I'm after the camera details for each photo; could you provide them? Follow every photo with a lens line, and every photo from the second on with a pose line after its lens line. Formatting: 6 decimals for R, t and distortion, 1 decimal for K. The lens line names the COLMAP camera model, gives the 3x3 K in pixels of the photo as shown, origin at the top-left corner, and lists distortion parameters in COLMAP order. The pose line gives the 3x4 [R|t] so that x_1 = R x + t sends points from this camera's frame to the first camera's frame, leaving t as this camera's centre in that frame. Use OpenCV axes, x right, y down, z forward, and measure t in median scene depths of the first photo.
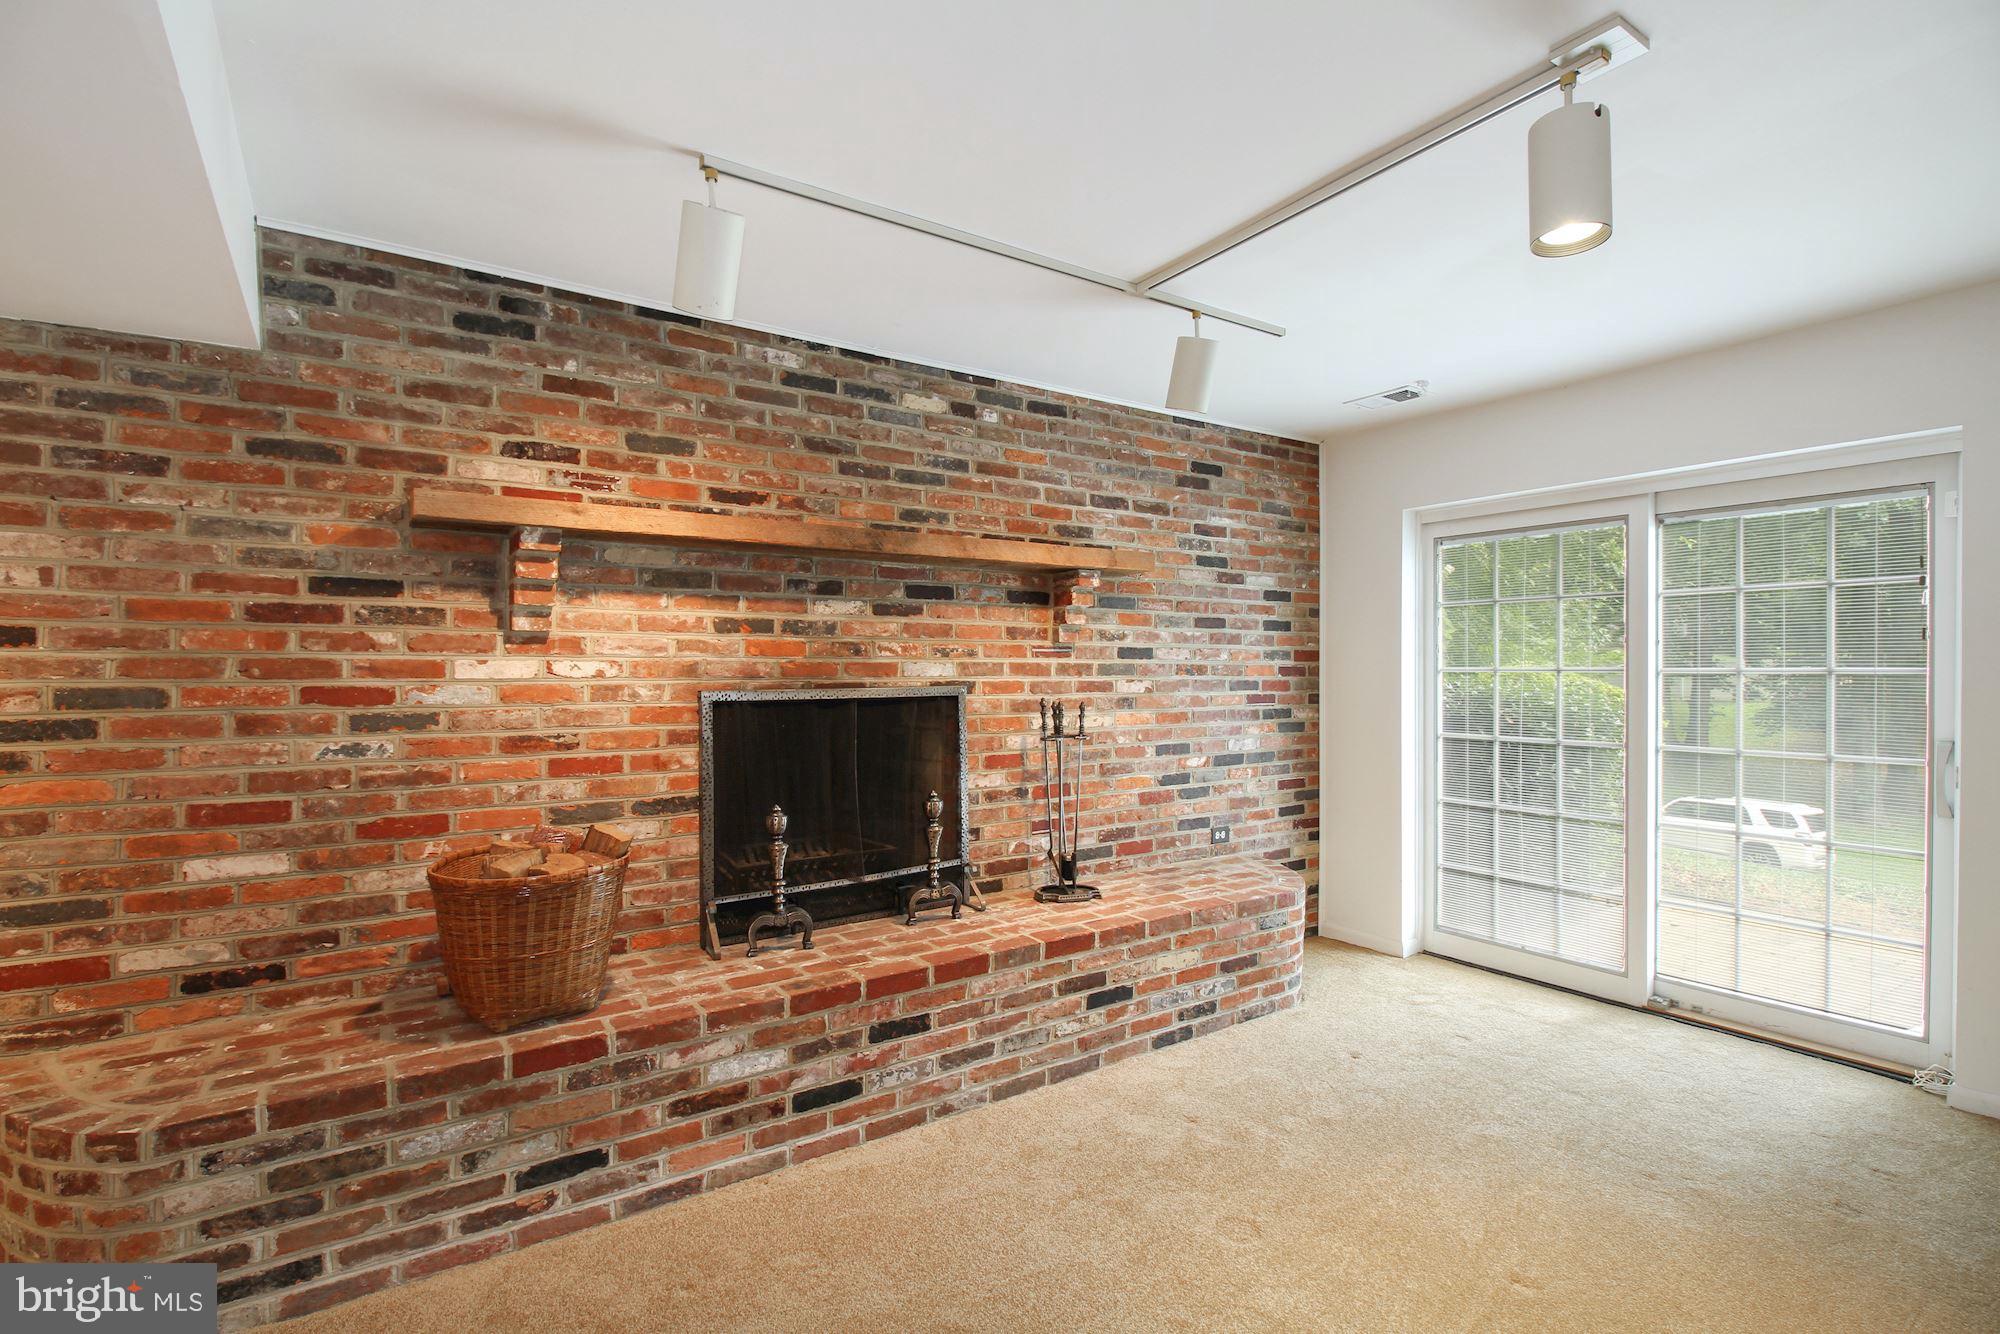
lens RADIAL K [[929.9, 0, 1011.9], [0, 929.9, 680.4], [0, 0, 1]] dist [0.013382, -0.010559]
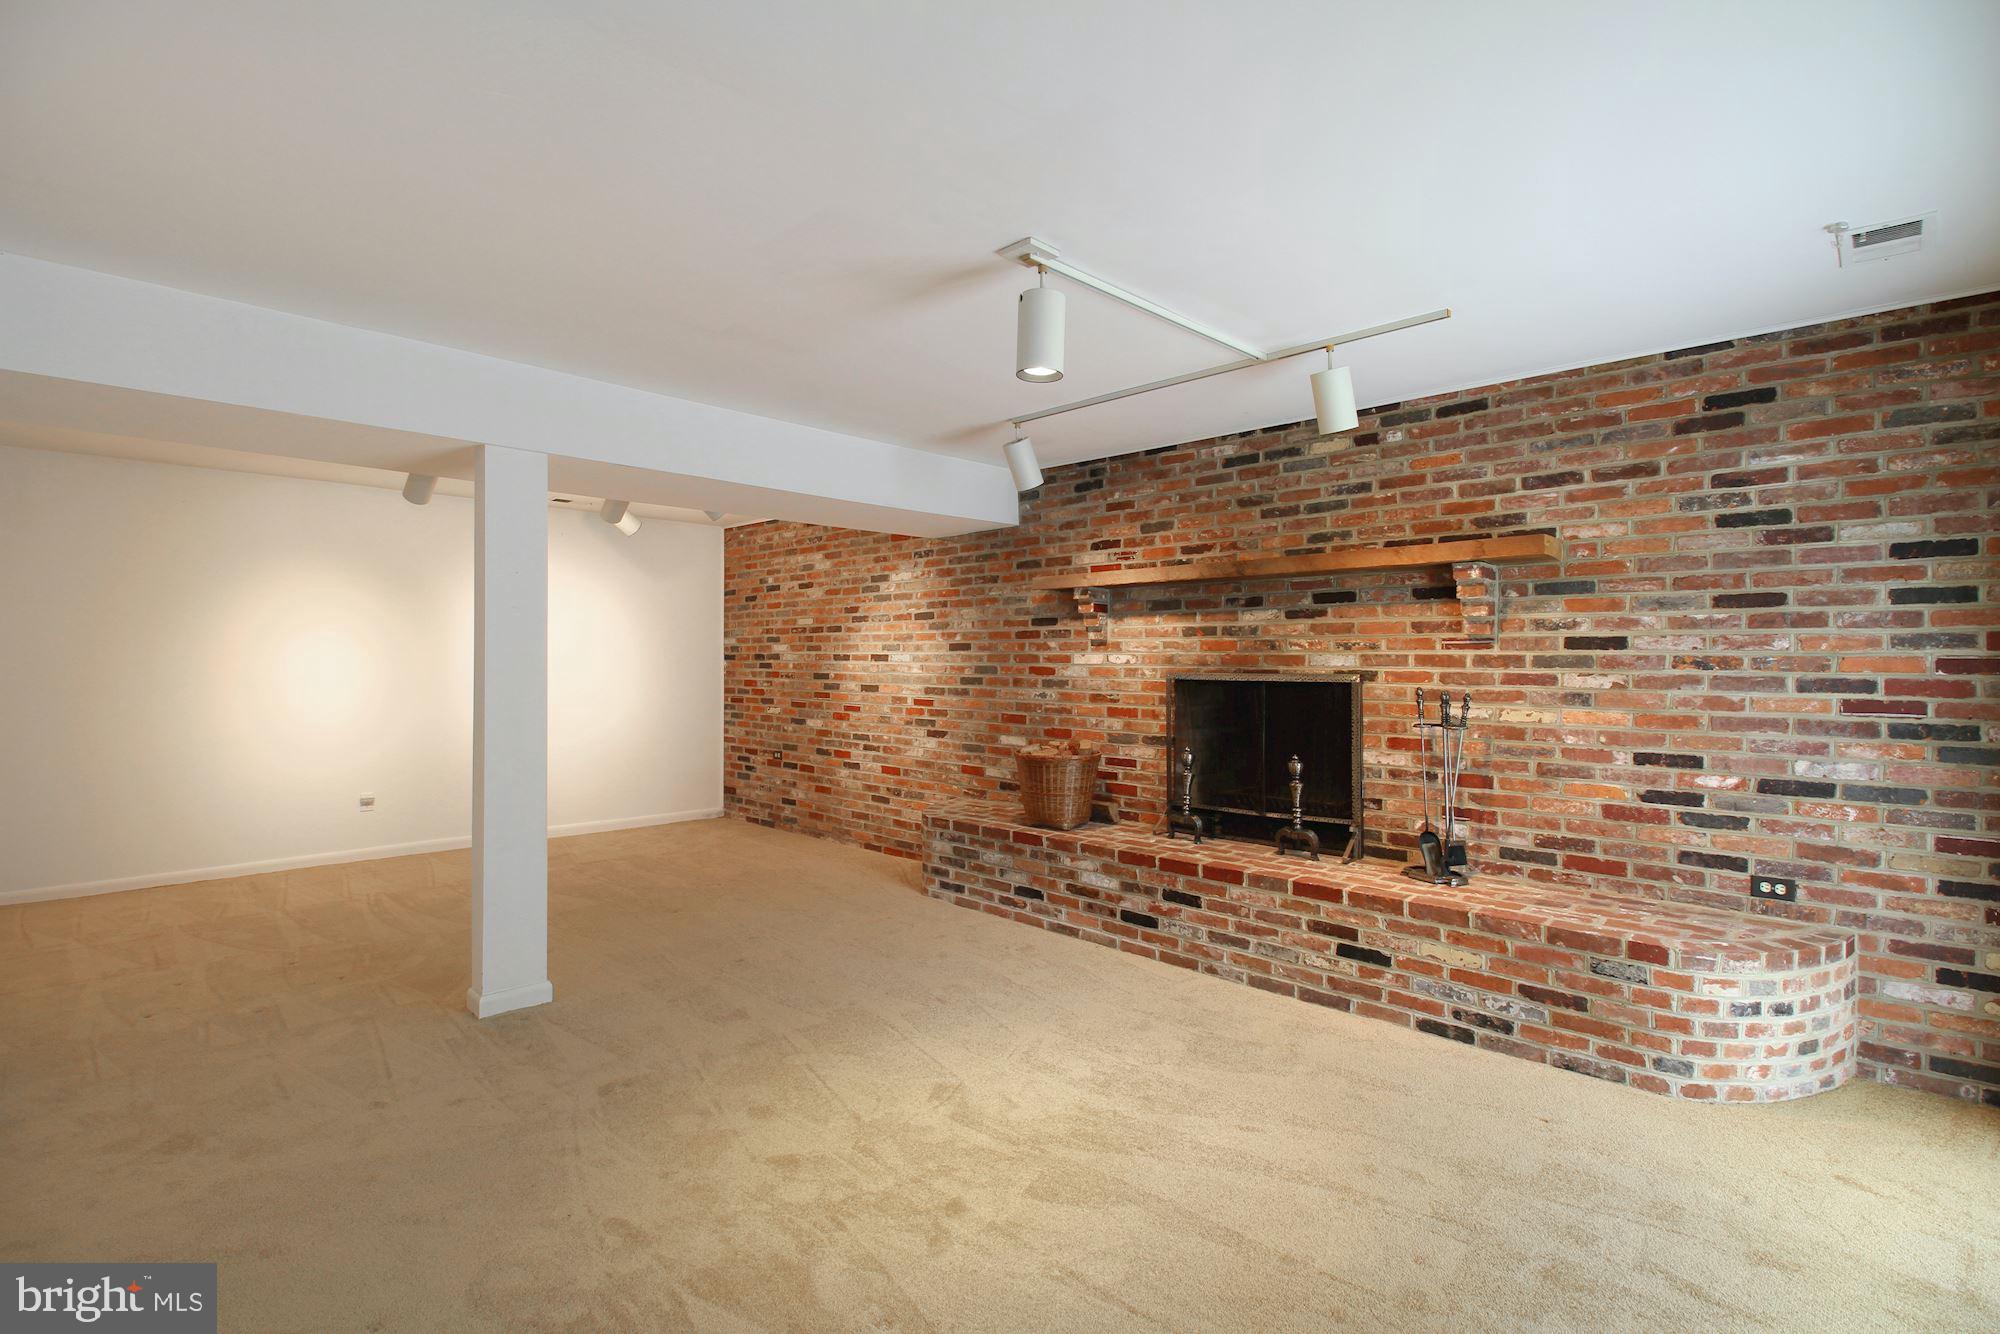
lens RADIAL K [[929.9, 0, 1019.1], [0, 929.9, 663.2], [0, 0, 1]] dist [0.013382, -0.010559]
pose [[0.221998, 0.006364, -0.975026, 1.117950], [-0.015205, 0.999880, 0.003065, -0.006008], [0.974929, 0.014145, 0.222068, 0.352354]]
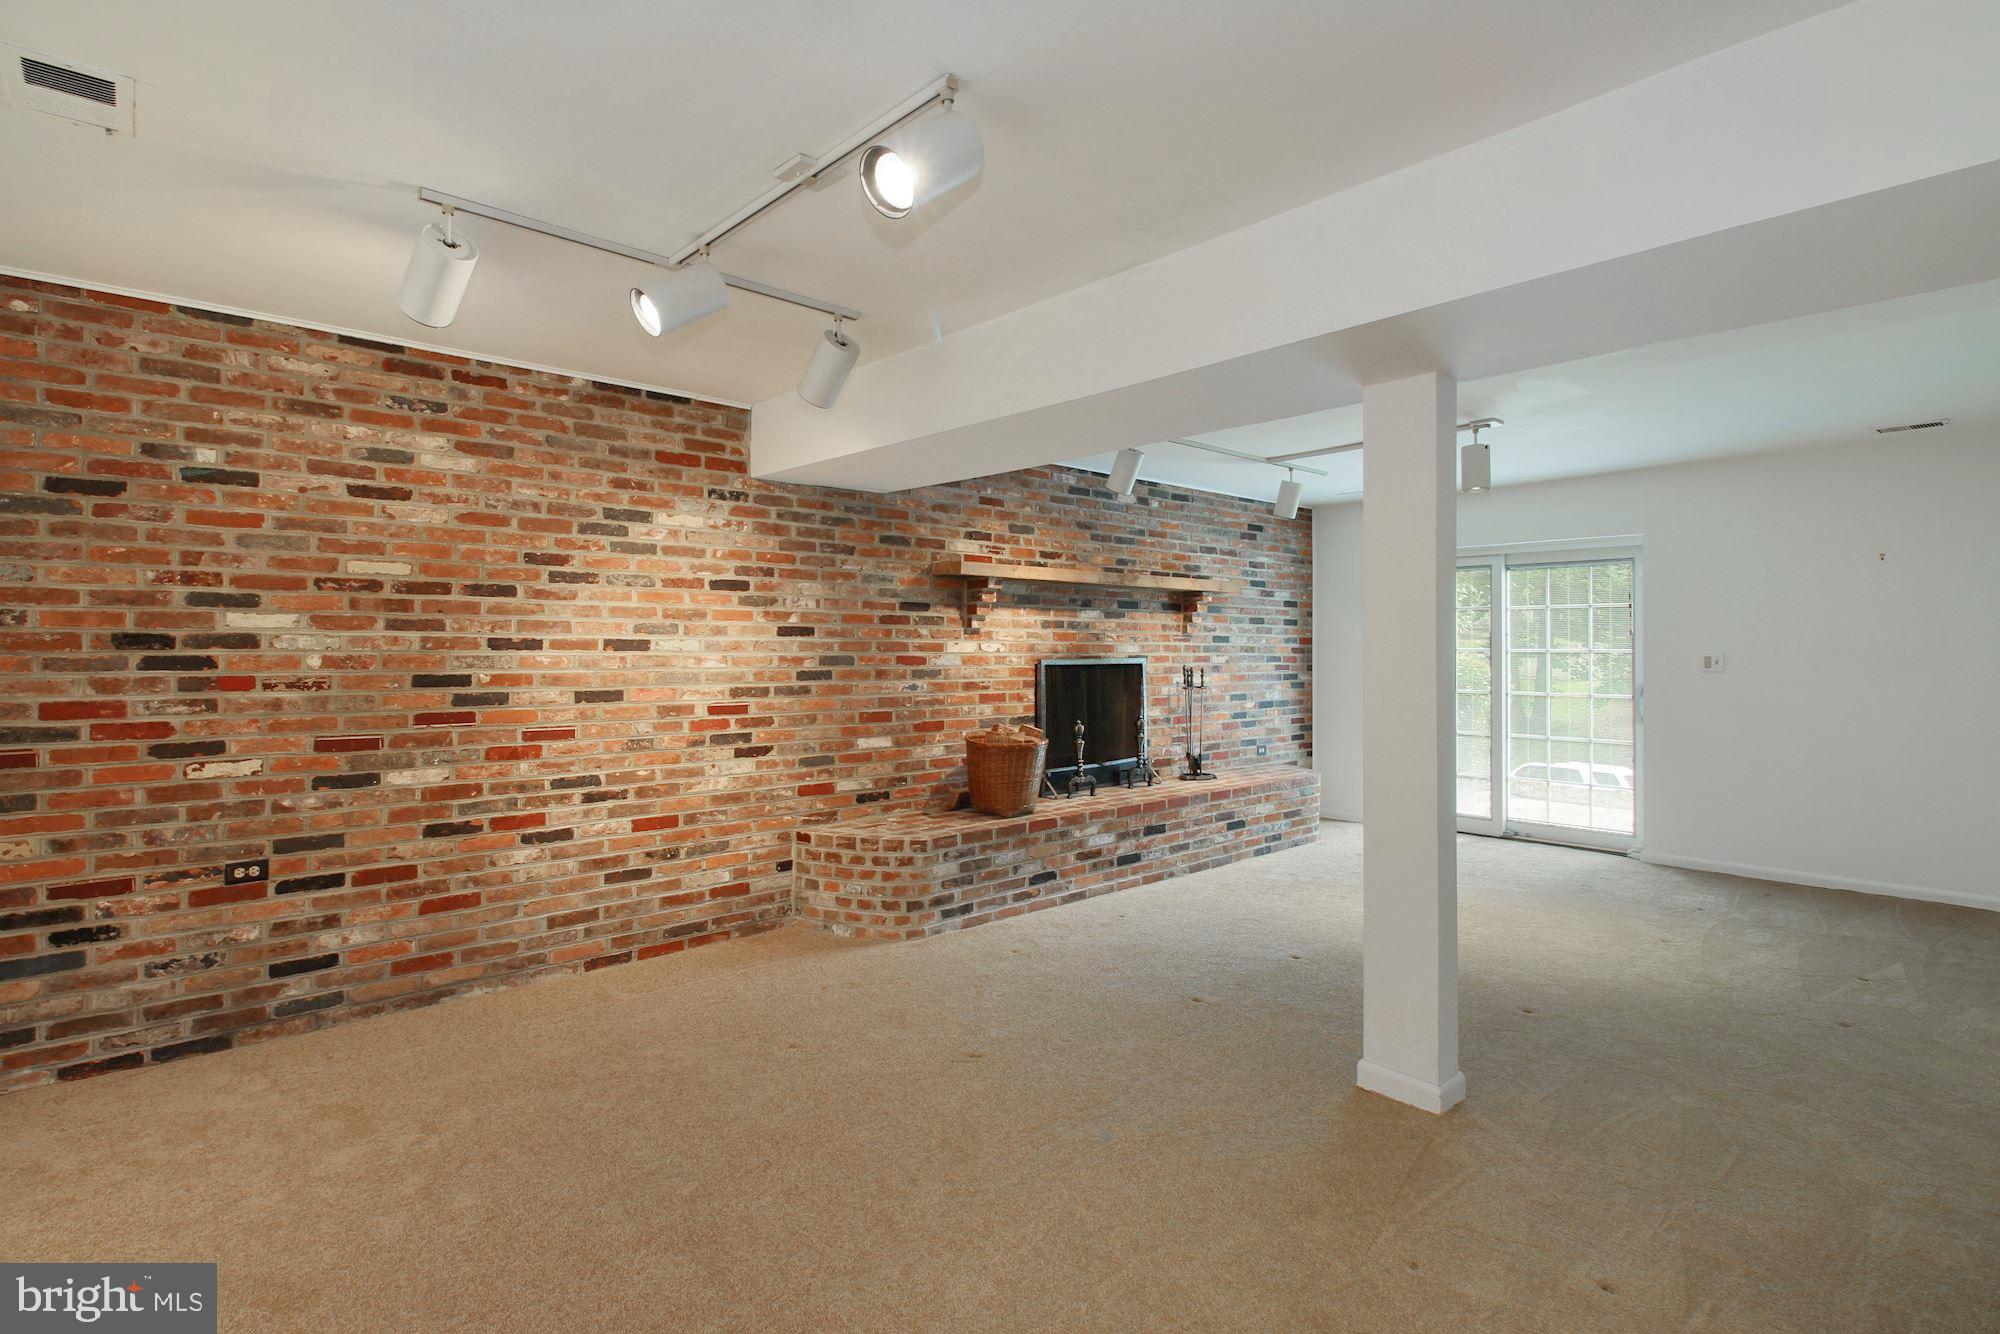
lens RADIAL K [[929.9, 0, 1014.4], [0, 929.9, 661.4], [0, 0, 1]] dist [0.013382, -0.010559]
pose [[0.991879, -0.000062, 0.127184, -0.578248], [0.000273, 0.999999, -0.001647, 0.017084], [-0.127184, 0.001669, 0.991878, -0.796014]]
